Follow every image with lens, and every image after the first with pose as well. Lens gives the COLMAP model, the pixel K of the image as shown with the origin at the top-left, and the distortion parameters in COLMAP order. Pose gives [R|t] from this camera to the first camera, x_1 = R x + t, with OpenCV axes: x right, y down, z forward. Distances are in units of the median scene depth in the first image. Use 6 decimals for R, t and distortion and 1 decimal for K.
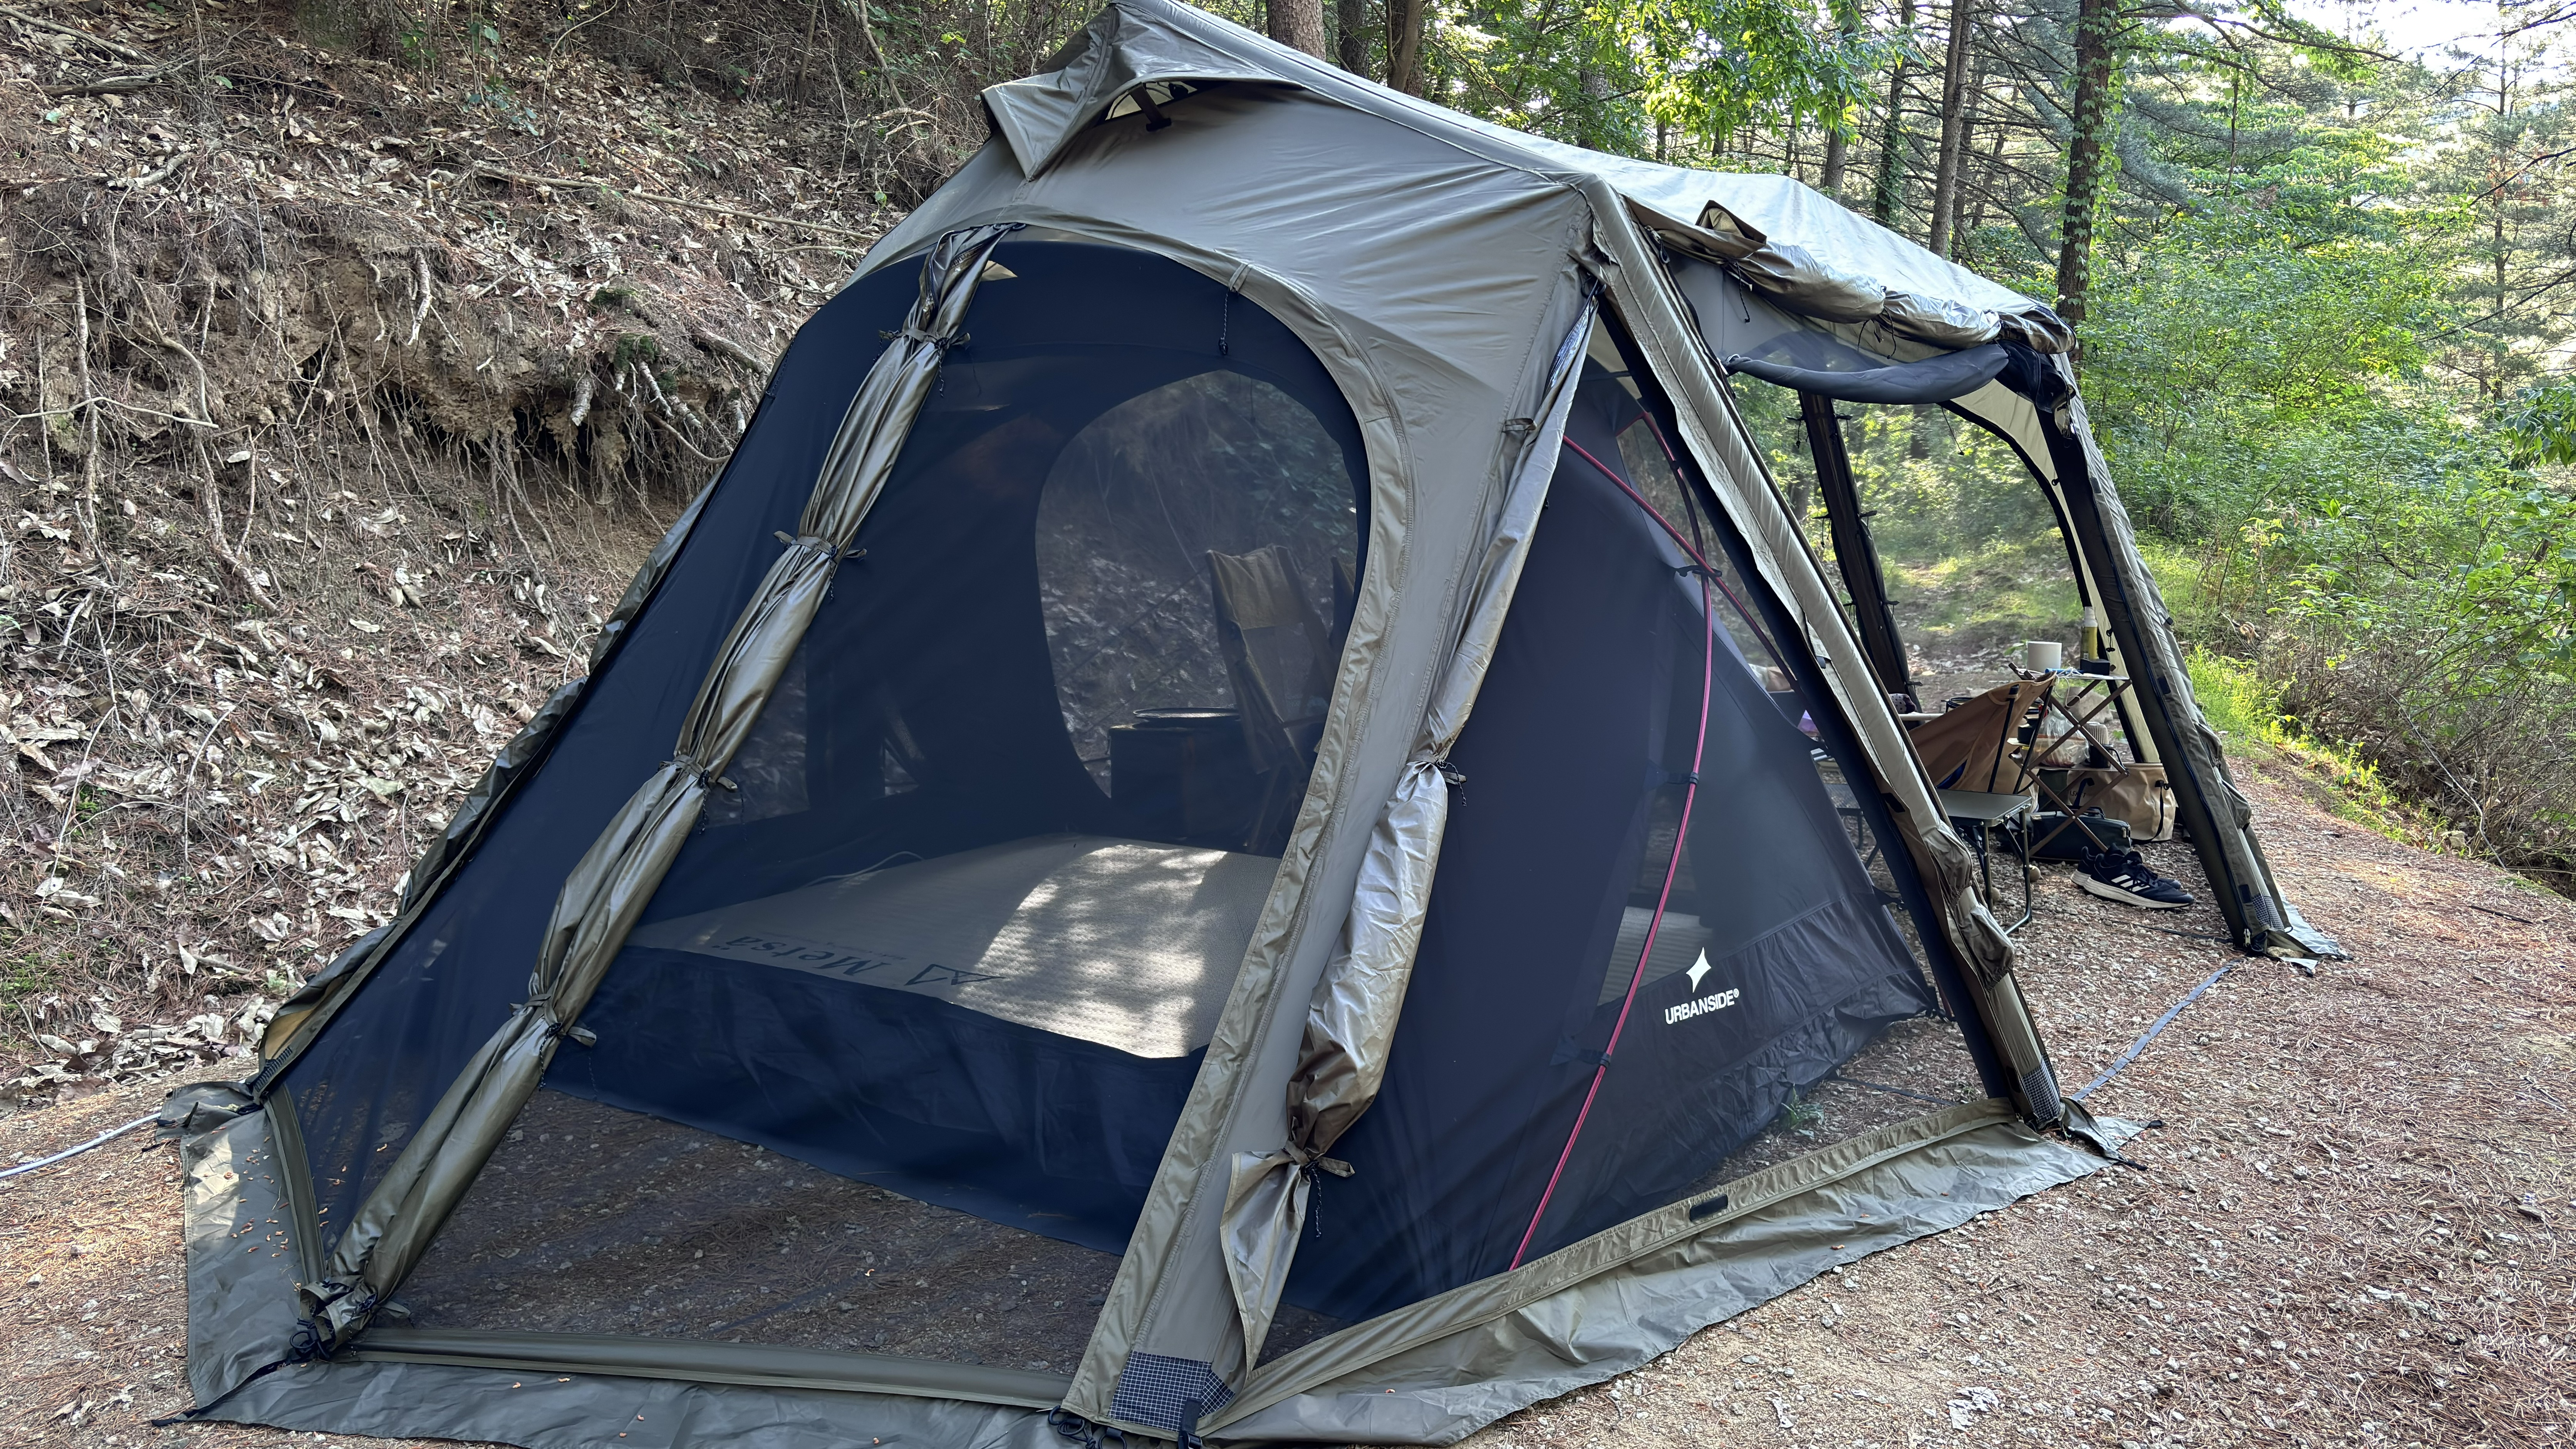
lens RADIAL K [[1906.7, 0, 1288.1], [0, 1906.7, 726.4], [0, 0, 1]] dist [0.028850, -0.014593]
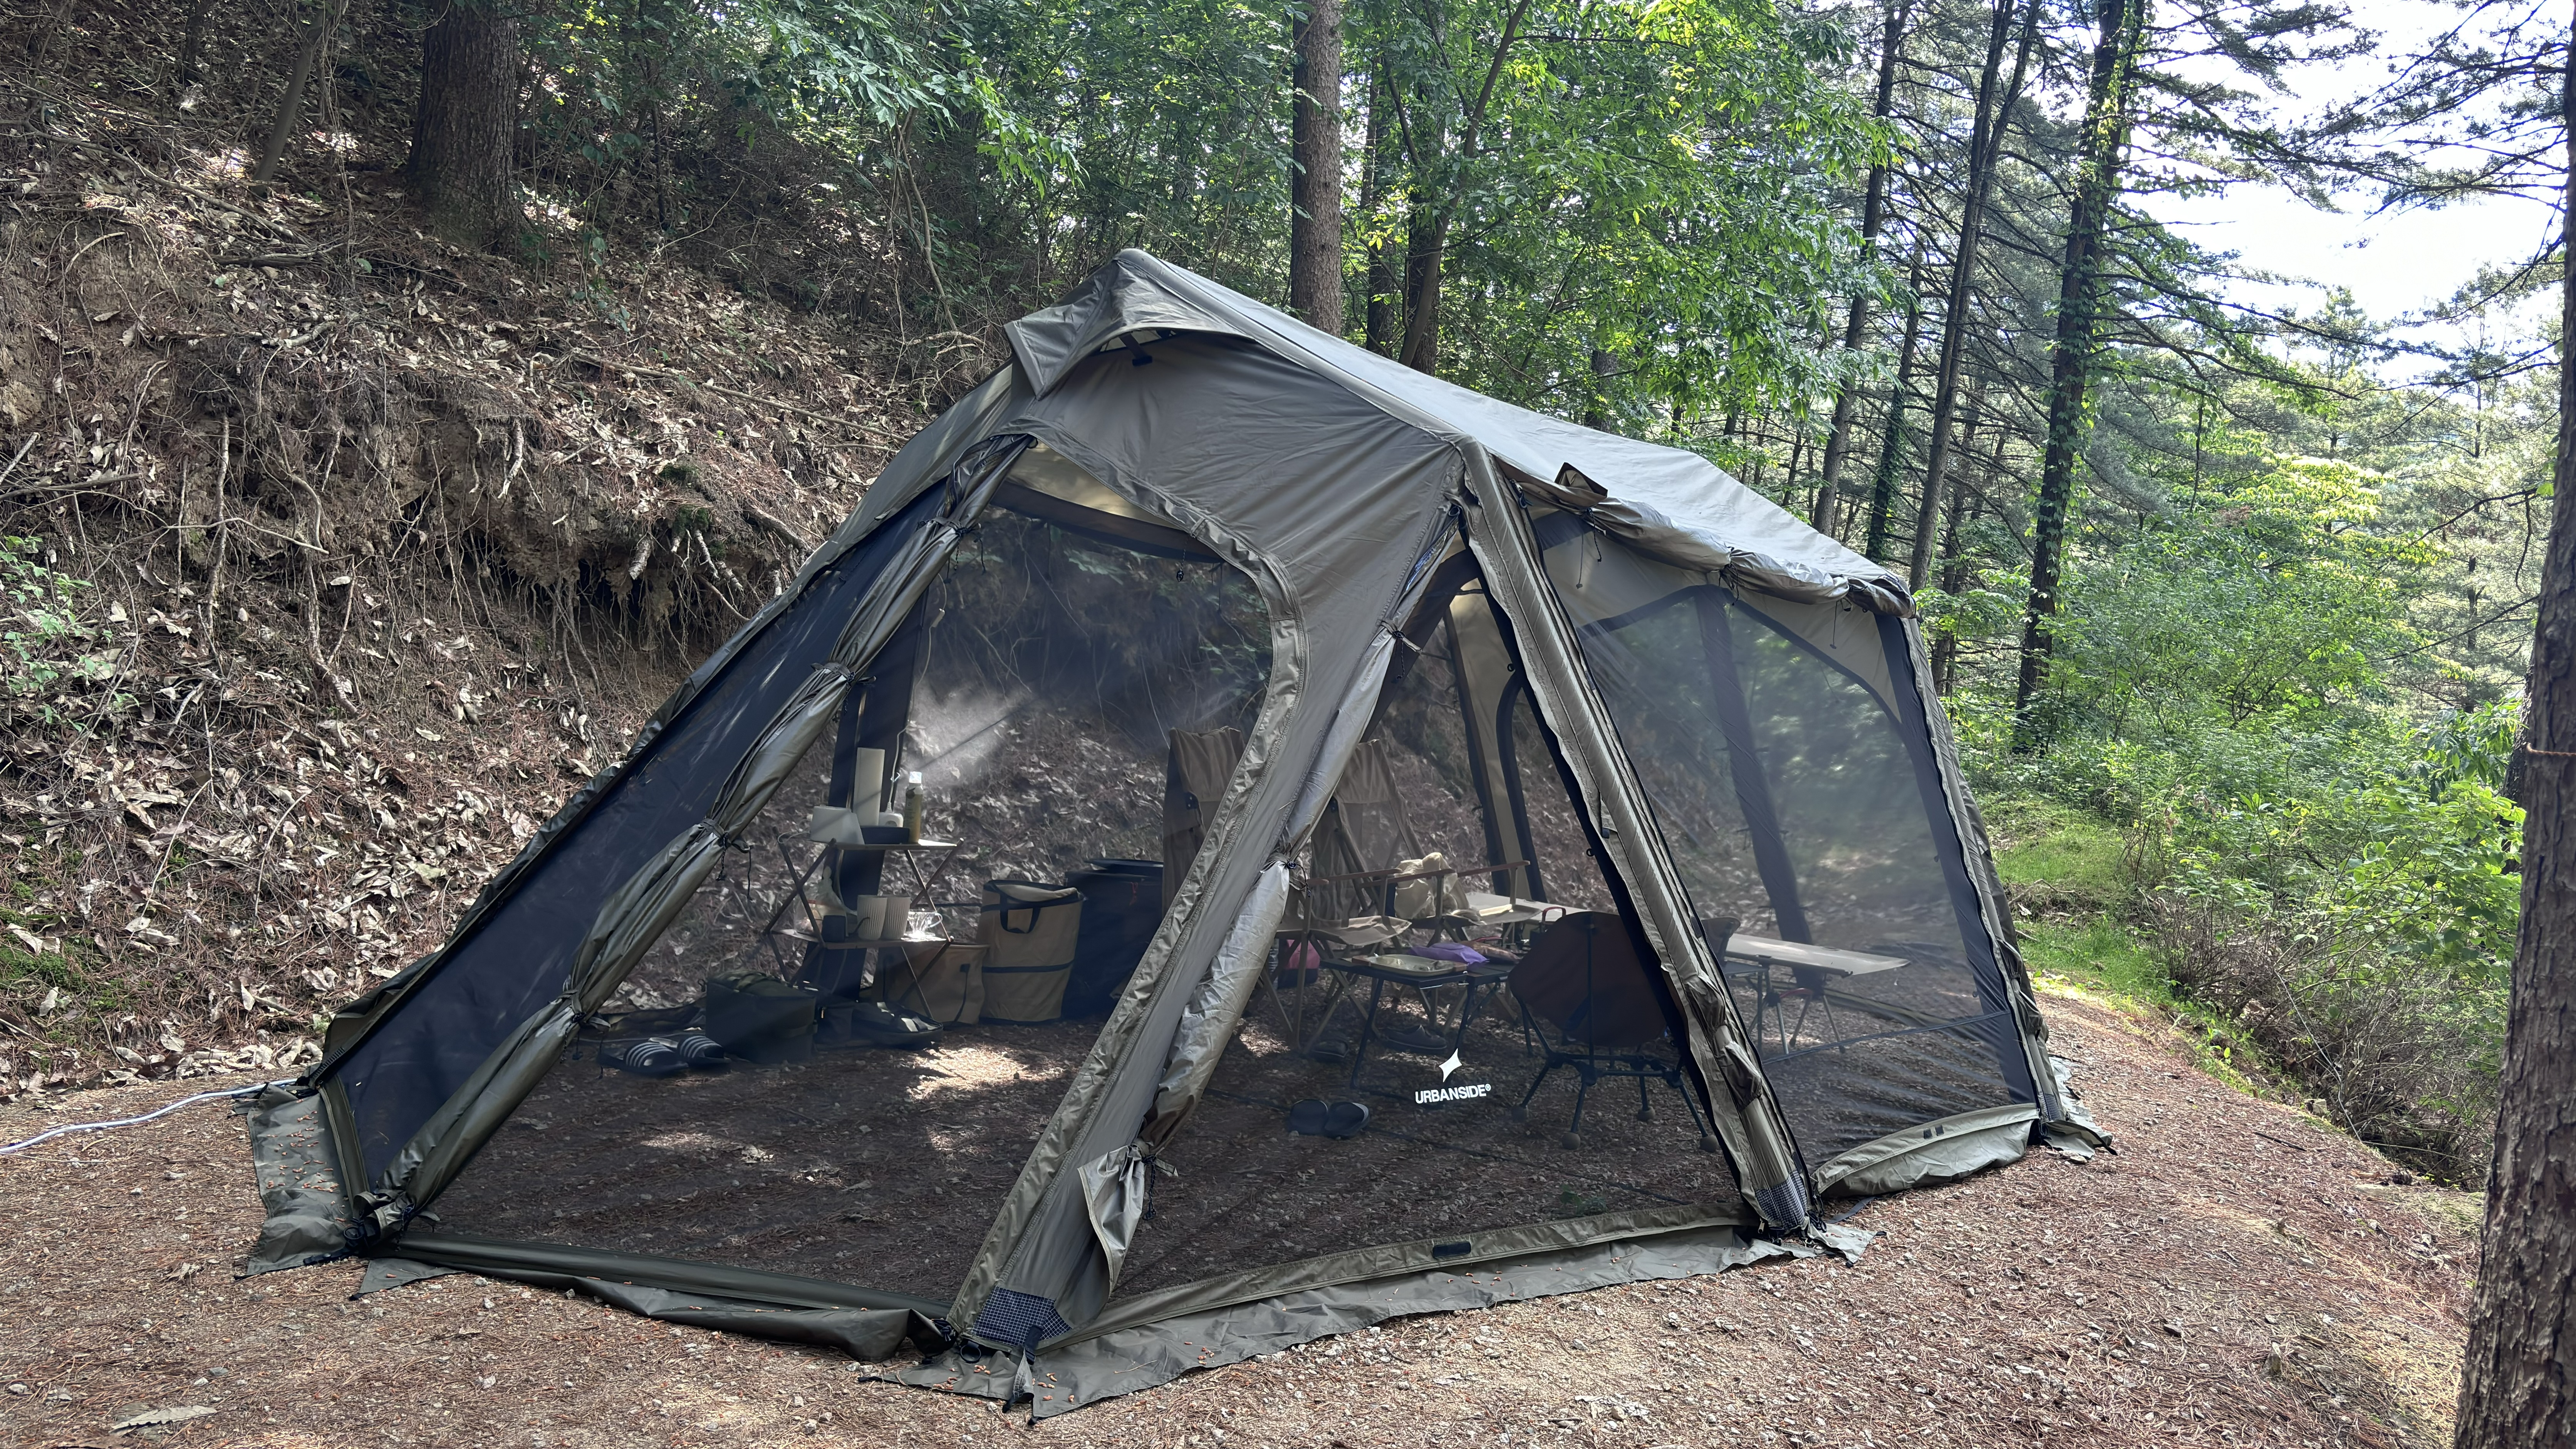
lens RADIAL K [[1906.7, 0, 1299.5], [0, 1906.7, 726.9], [0, 0, 1]] dist [0.028850, -0.014593]
pose [[0.996583, 0.082432, -0.005175, 0.037144], [-0.082459, 0.989407, -0.119475, 0.034034], [-0.004728, 0.119493, 0.992824, -0.124440]]
